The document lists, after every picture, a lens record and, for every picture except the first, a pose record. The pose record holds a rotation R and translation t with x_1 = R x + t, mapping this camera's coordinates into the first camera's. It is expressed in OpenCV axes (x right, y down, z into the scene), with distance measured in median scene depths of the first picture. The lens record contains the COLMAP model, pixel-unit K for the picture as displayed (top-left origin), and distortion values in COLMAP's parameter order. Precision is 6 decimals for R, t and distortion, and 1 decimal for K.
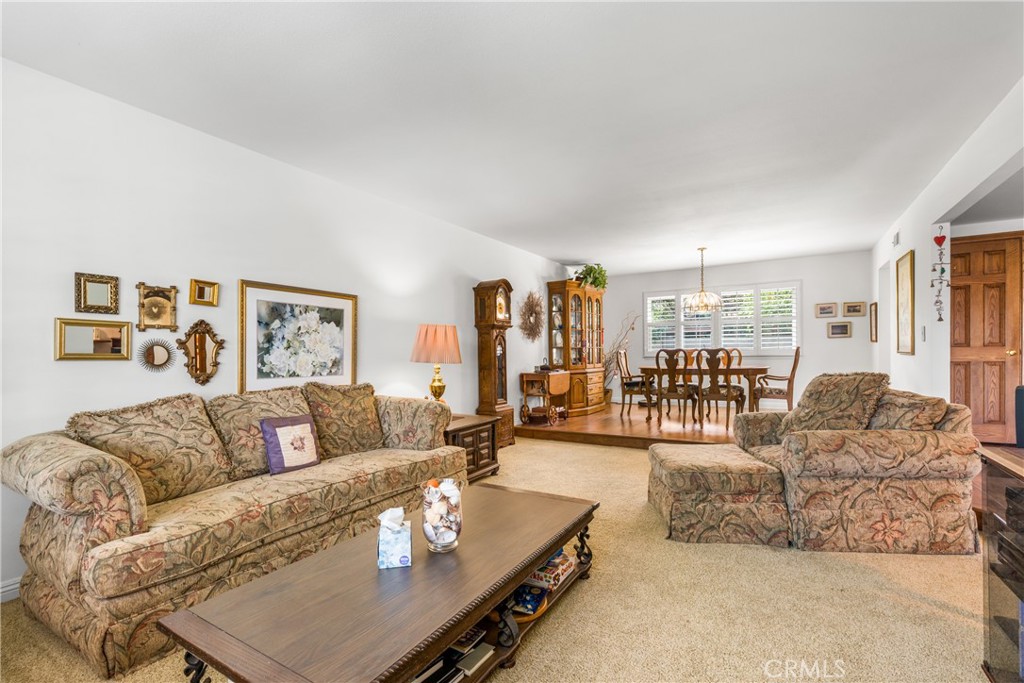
lens RADIAL K [[452.5, 0, 510.1], [0, 452.5, 366.2], [0, 0, 1]] dist [-0.009831, 0.002069]
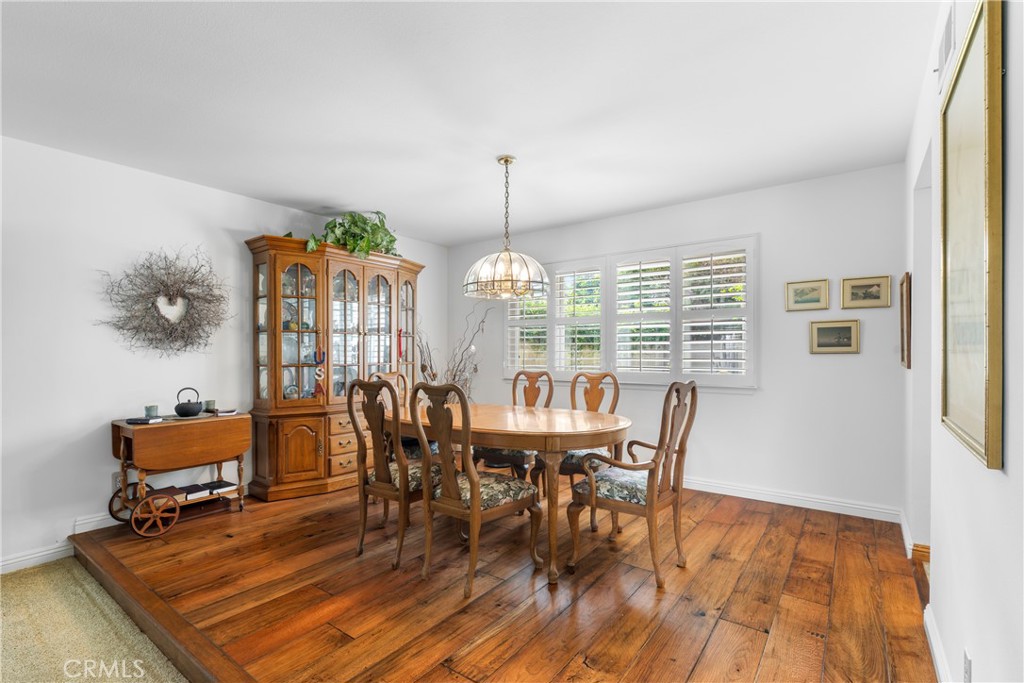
lens RADIAL K [[472.9, 0, 510.7], [0, 472.9, 355.6], [0, 0, 1]] dist [-0.007431, -0.000639]
pose [[0.995679, 0.015173, -0.091613, 0.795258], [-0.017485, 0.999547, -0.024482, -0.079827], [0.091200, 0.025978, 0.995494, 0.876311]]
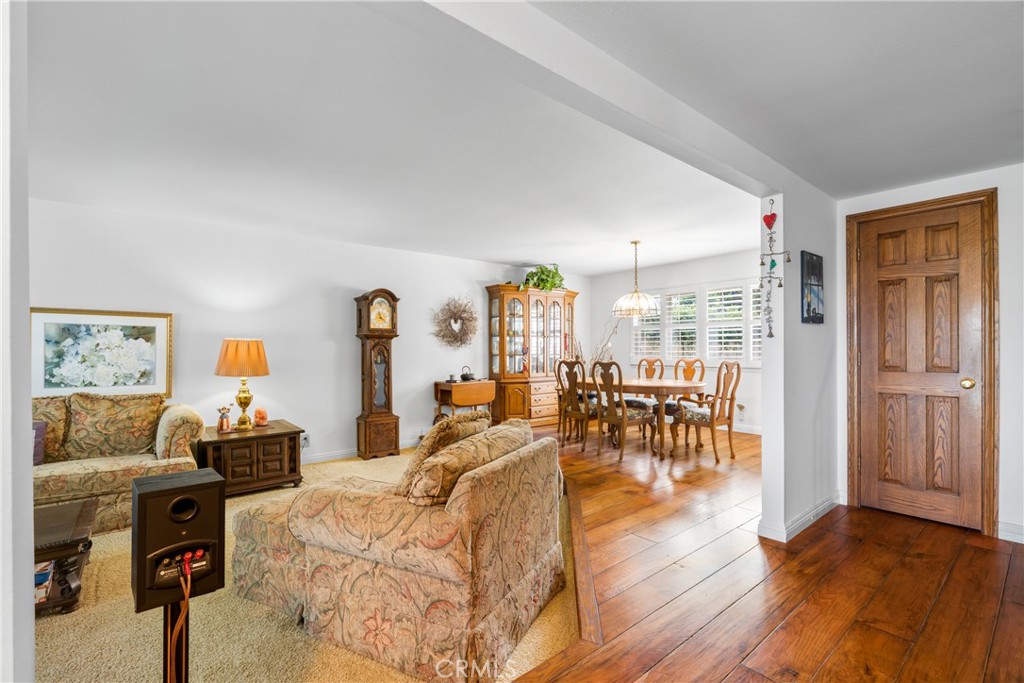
lens RADIAL K [[452.5, 0, 515.0], [0, 452.5, 349.9], [0, 0, 1]] dist [-0.009831, 0.002069]
pose [[0.945628, 0.011869, -0.325033, 0.815003], [-0.019644, 0.999594, -0.020649, -0.059521], [0.324656, 0.025911, 0.945477, 0.221399]]
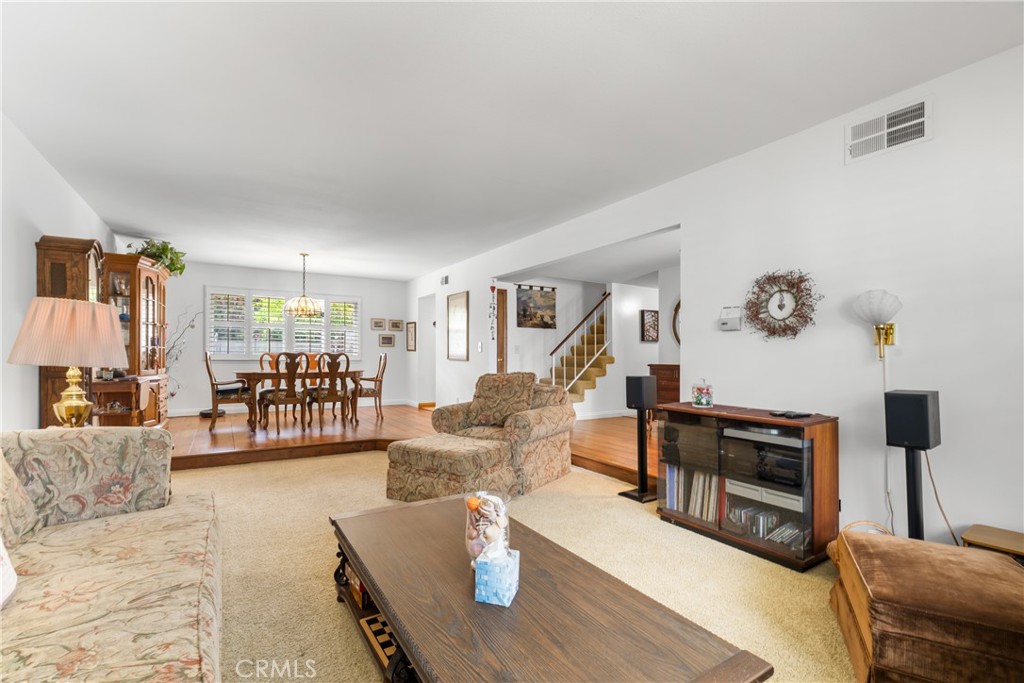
lens RADIAL K [[452.5, 0, 489.5], [0, 452.5, 354.7], [0, 0, 1]] dist [-0.009831, 0.002069]
pose [[0.467253, 0.021630, 0.883859, -0.460492], [0.009979, 0.999508, -0.029735, -0.000327], [-0.884067, 0.022714, 0.466807, 0.267958]]
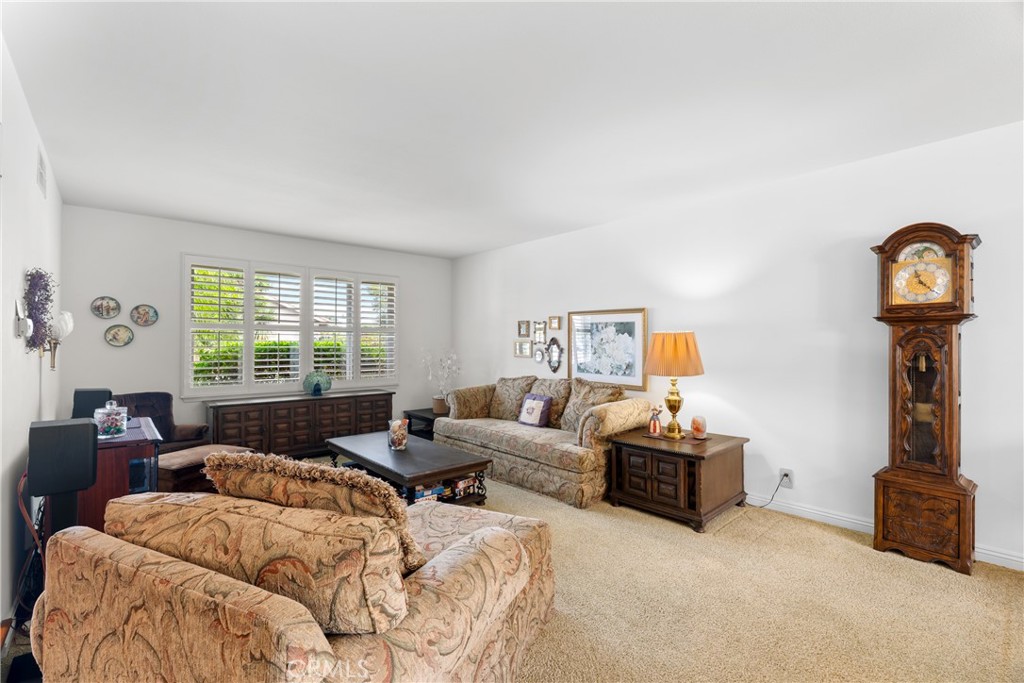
lens RADIAL K [[452.5, 0, 502.9], [0, 452.5, 341.0], [0, 0, 1]] dist [-0.009831, 0.002069]
pose [[-0.313704, 0.009586, -0.949472, 0.835651], [-0.024355, 0.999539, 0.018138, -0.084896], [0.949208, 0.028815, -0.313326, 1.004851]]
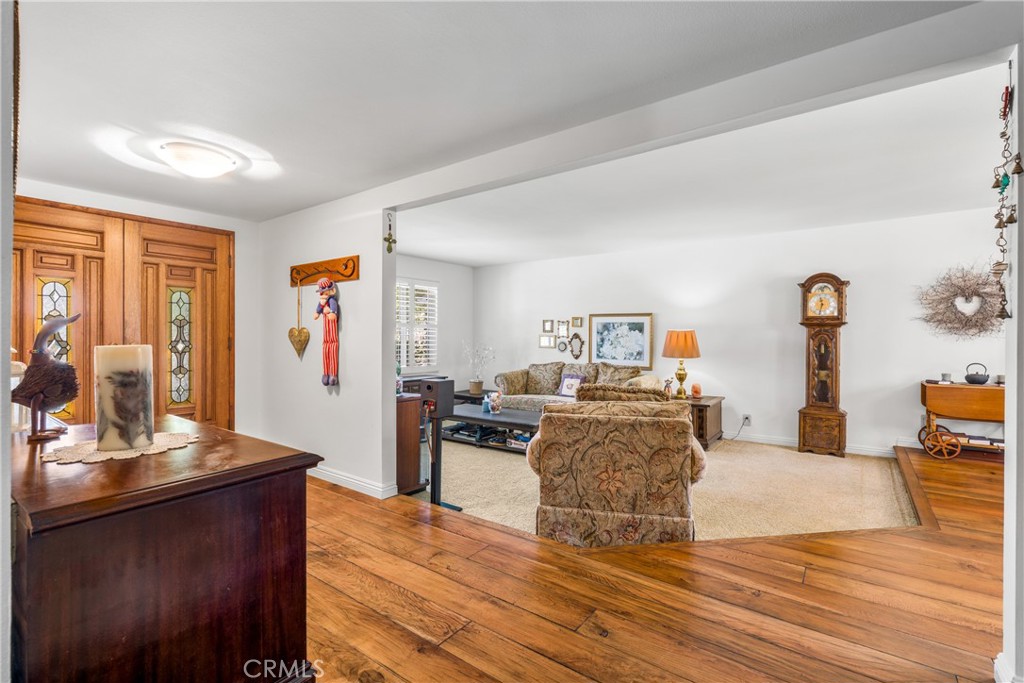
lens RADIAL K [[472.9, 0, 503.0], [0, 472.9, 339.3], [0, 0, 1]] dist [-0.007431, -0.000639]
pose [[-0.110567, 0.017453, -0.993715, 1.410610], [-0.030194, 0.999325, 0.020911, -0.079728], [0.993410, 0.032316, -0.109965, 0.643507]]
